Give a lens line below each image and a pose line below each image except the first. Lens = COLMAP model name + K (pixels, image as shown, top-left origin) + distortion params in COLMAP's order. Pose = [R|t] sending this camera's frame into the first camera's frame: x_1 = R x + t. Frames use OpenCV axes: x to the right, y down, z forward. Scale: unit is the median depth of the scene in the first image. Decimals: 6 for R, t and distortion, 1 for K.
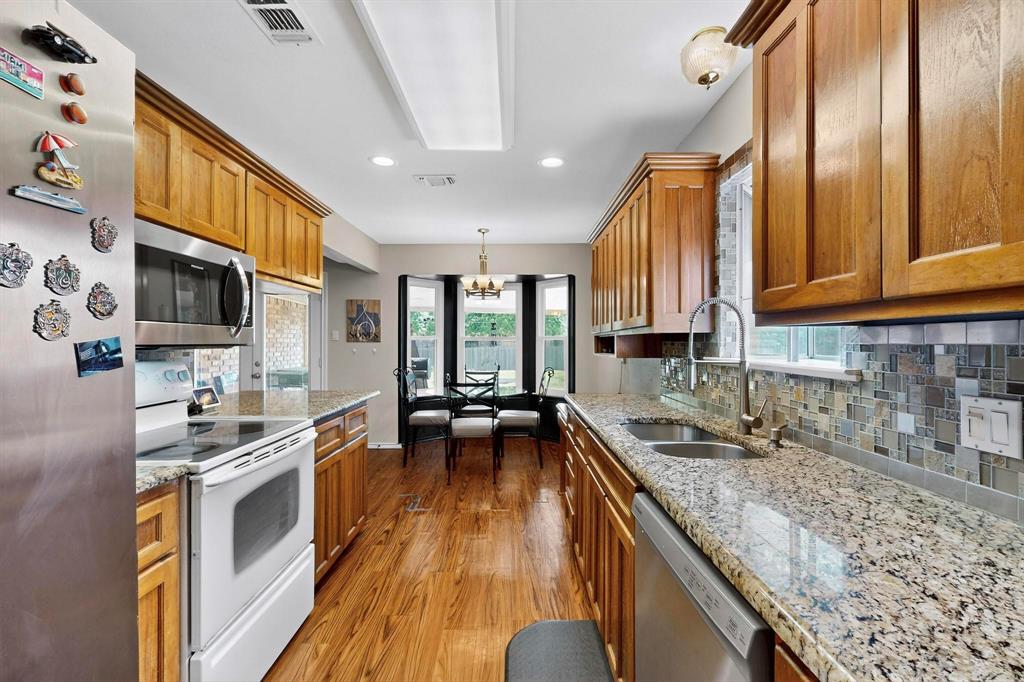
lens RADIAL K [[447.3, 0, 516.0], [0, 447.3, 342.4], [0, 0, 1]] dist [0.002979, -0.000124]
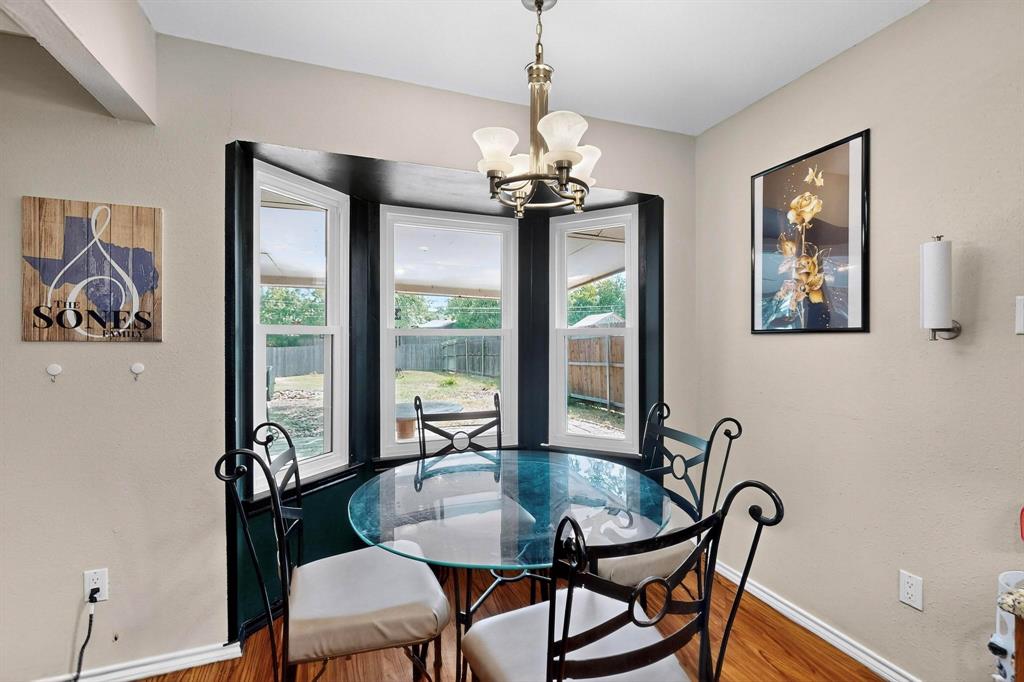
lens RADIAL K [[404.3, 0, 511.0], [0, 404.3, 339.6], [0, 0, 1]] dist [-0.007279, -0.000633]
pose [[0.938631, -0.002028, 0.344917, -0.167355], [0.001616, 0.999998, 0.001482, -0.002190], [-0.344920, -0.000834, 0.938632, 0.645106]]
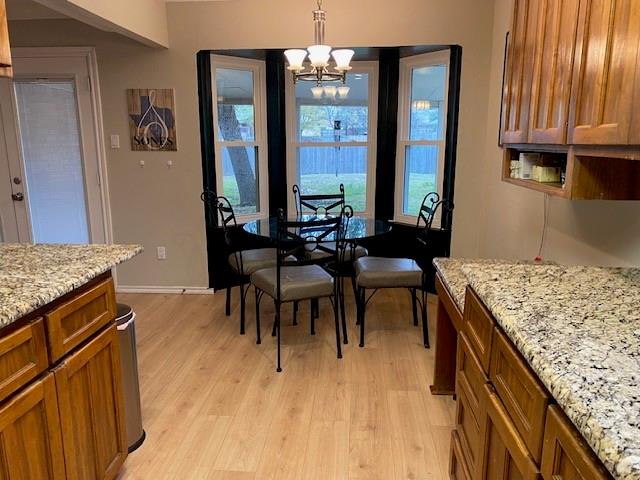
lens RADIAL K [[477.1, 0, 323.7], [0, 477.1, 241.0], [0, 0, 1]] dist [0.001563, -0.002008]
pose [[0.997042, 0.015268, -0.075321, -0.010648], [0.000729, 0.978143, 0.207931, -0.018343], [0.076849, -0.207371, 0.975239, 0.248173]]
